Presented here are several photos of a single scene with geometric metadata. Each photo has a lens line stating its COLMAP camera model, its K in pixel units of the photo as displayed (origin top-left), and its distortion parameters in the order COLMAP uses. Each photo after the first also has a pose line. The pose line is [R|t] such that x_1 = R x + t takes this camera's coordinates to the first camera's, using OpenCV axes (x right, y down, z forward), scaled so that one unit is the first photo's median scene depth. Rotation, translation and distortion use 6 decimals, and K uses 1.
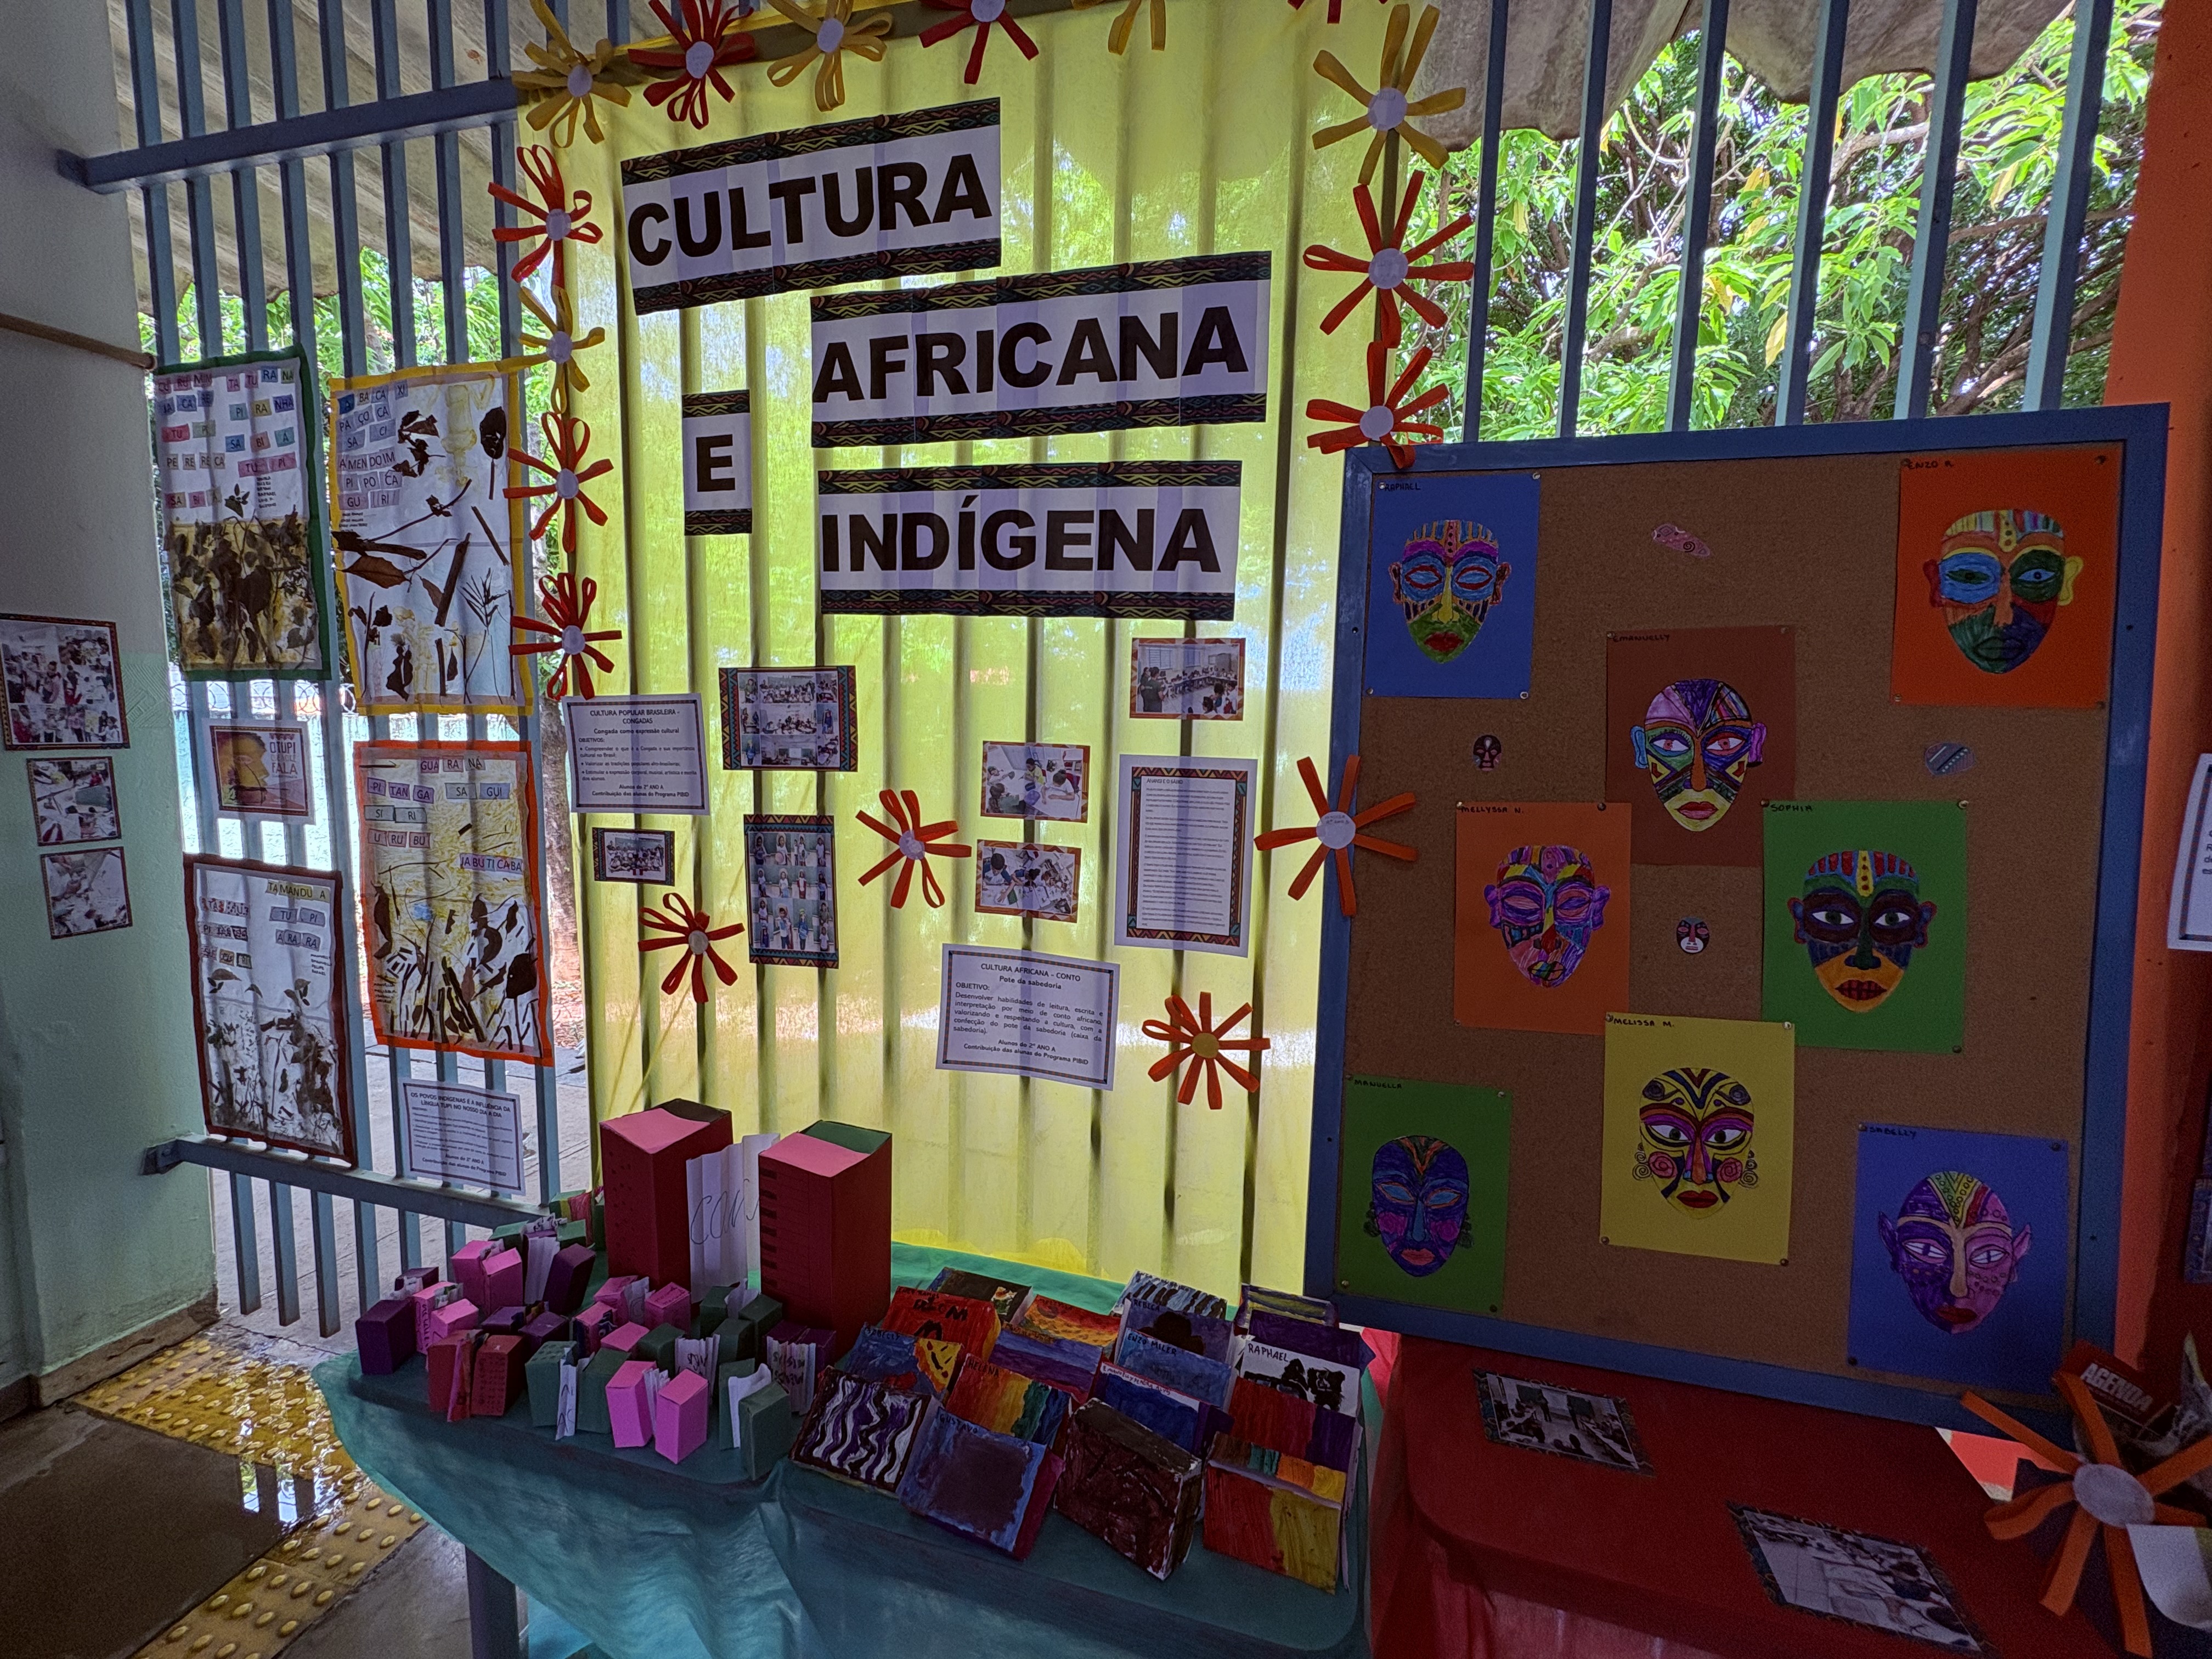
lens RADIAL K [[885.2, 0, 1101.8], [0, 885.2, 819.5], [0, 0, 1]] dist [-0.000899, -0.000294]
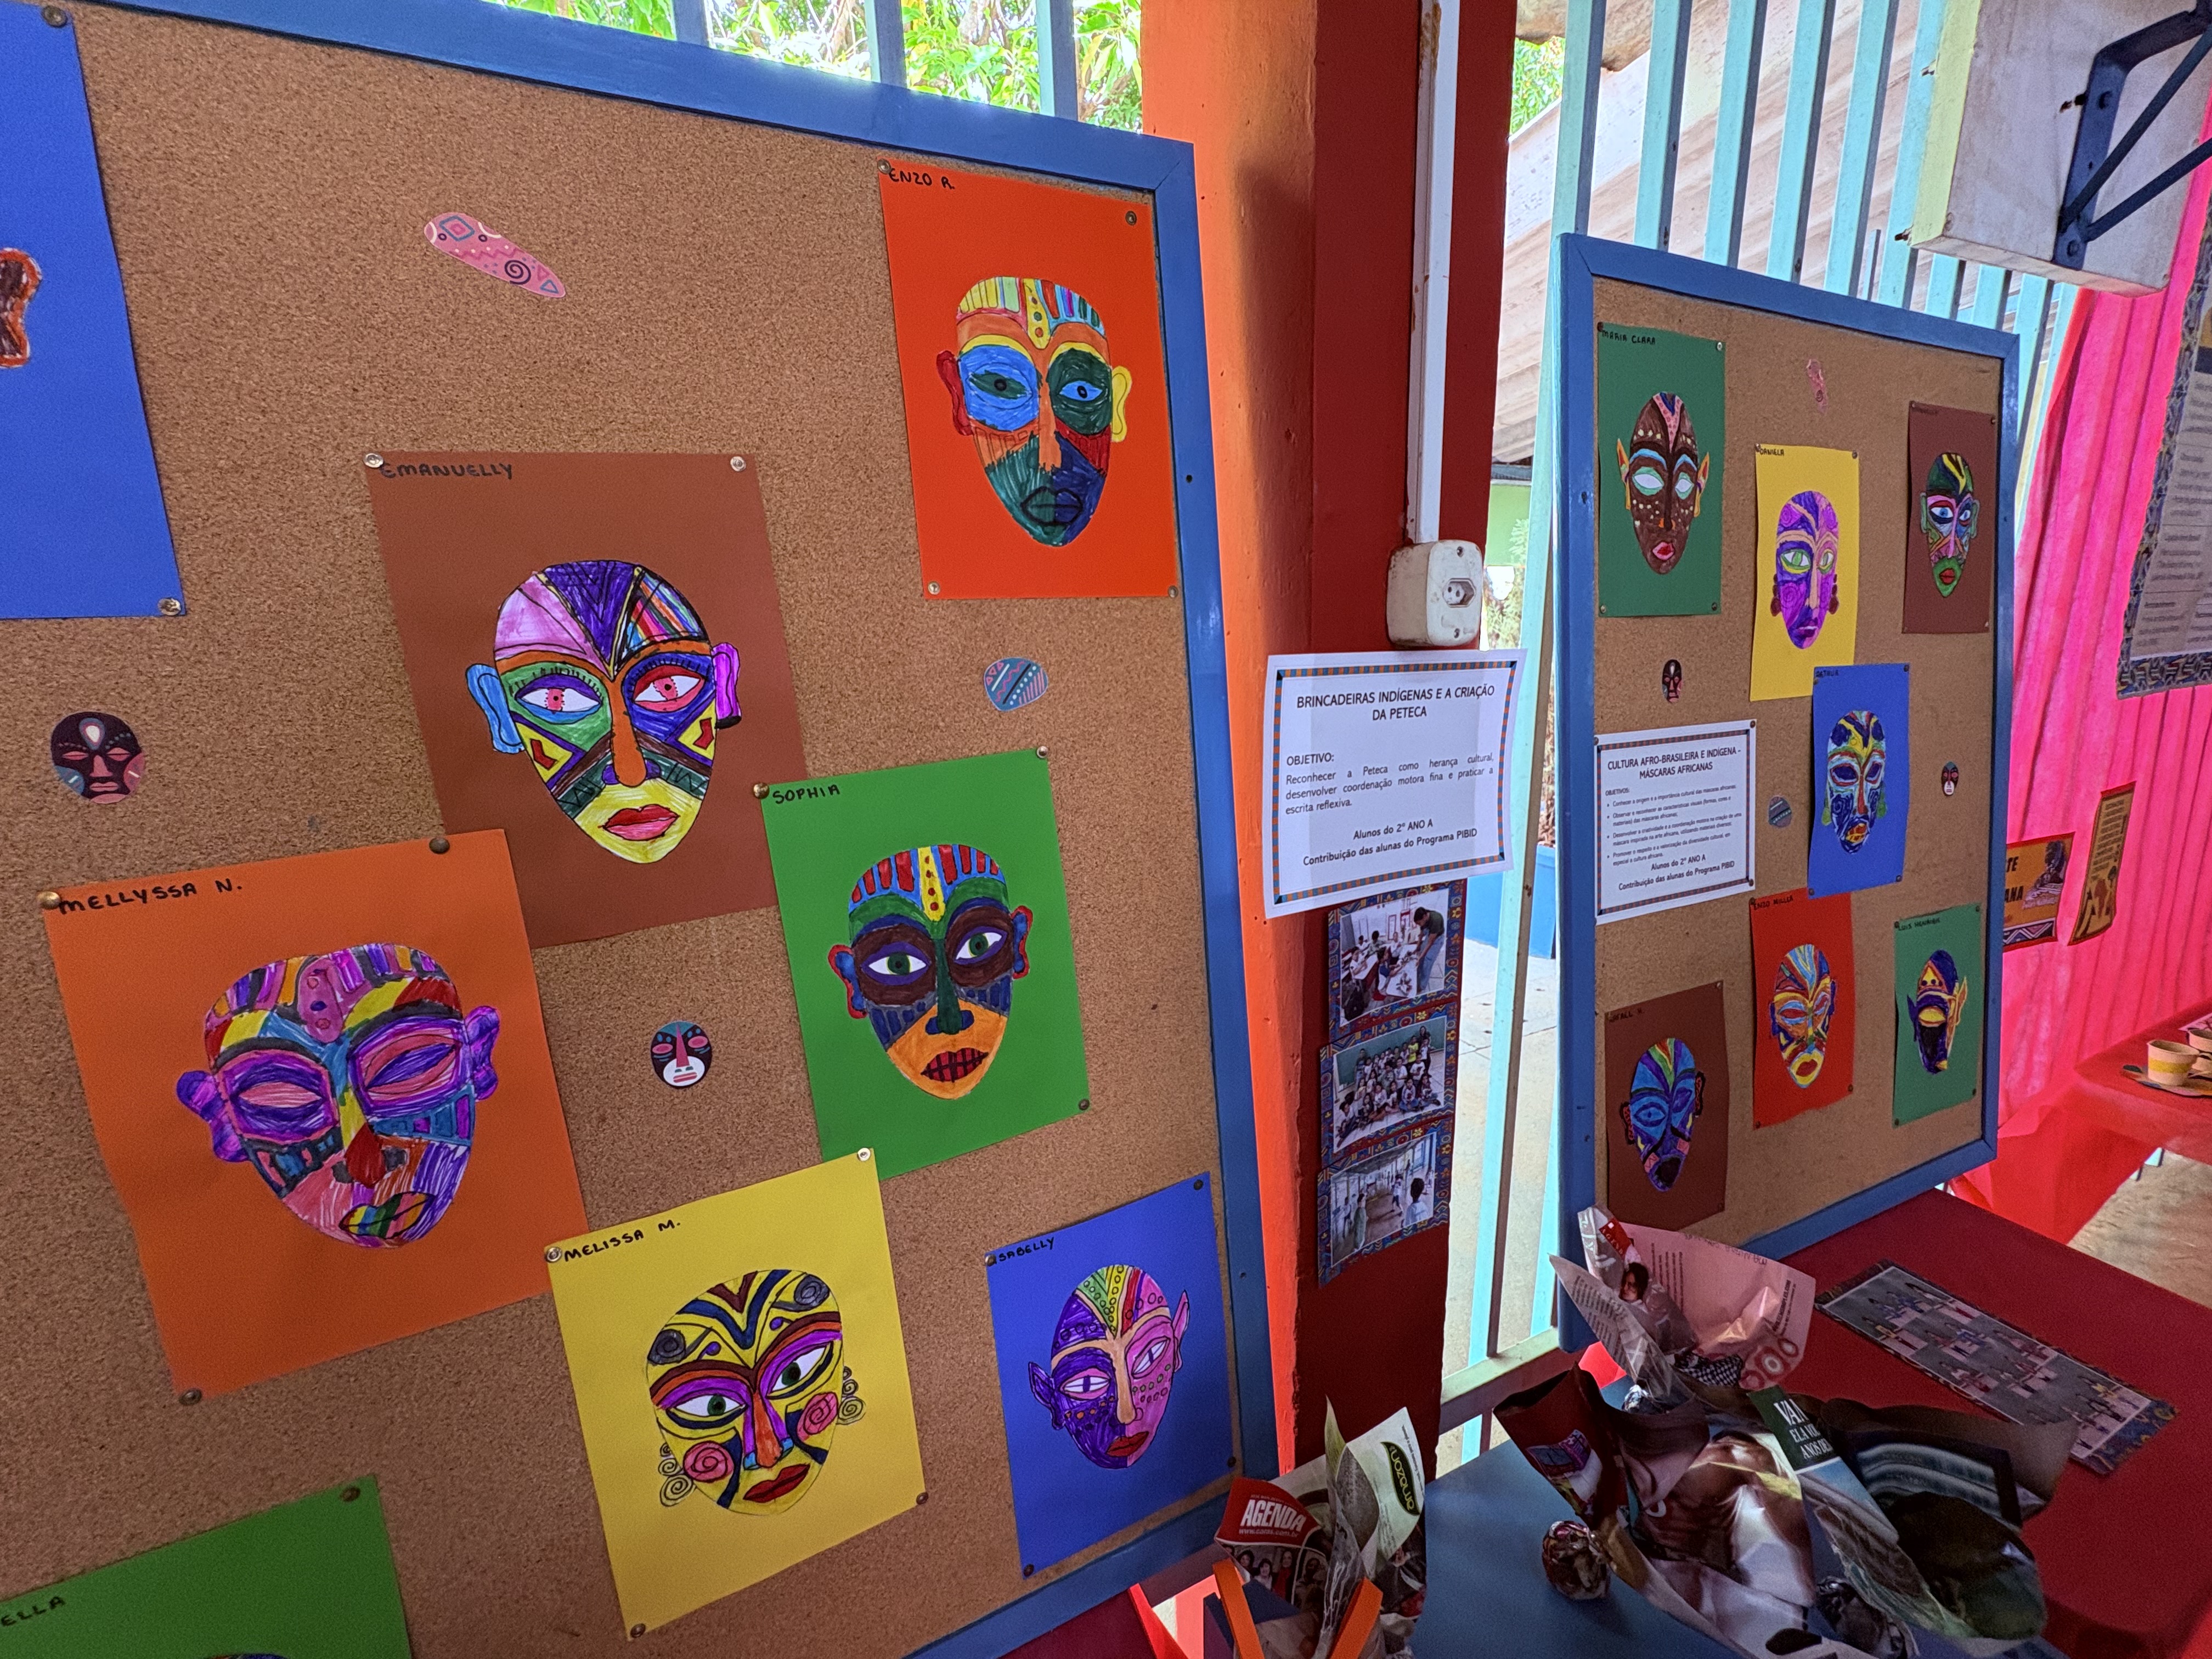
lens RADIAL K [[885.2, 0, 1117.8], [0, 885.2, 837.3], [0, 0, 1]] dist [-0.000899, -0.000294]
pose [[0.769162, -0.194966, 0.608587, 0.585690], [0.125070, 0.979834, 0.155828, -0.048692], [-0.626695, -0.043741, 0.778036, 0.436460]]
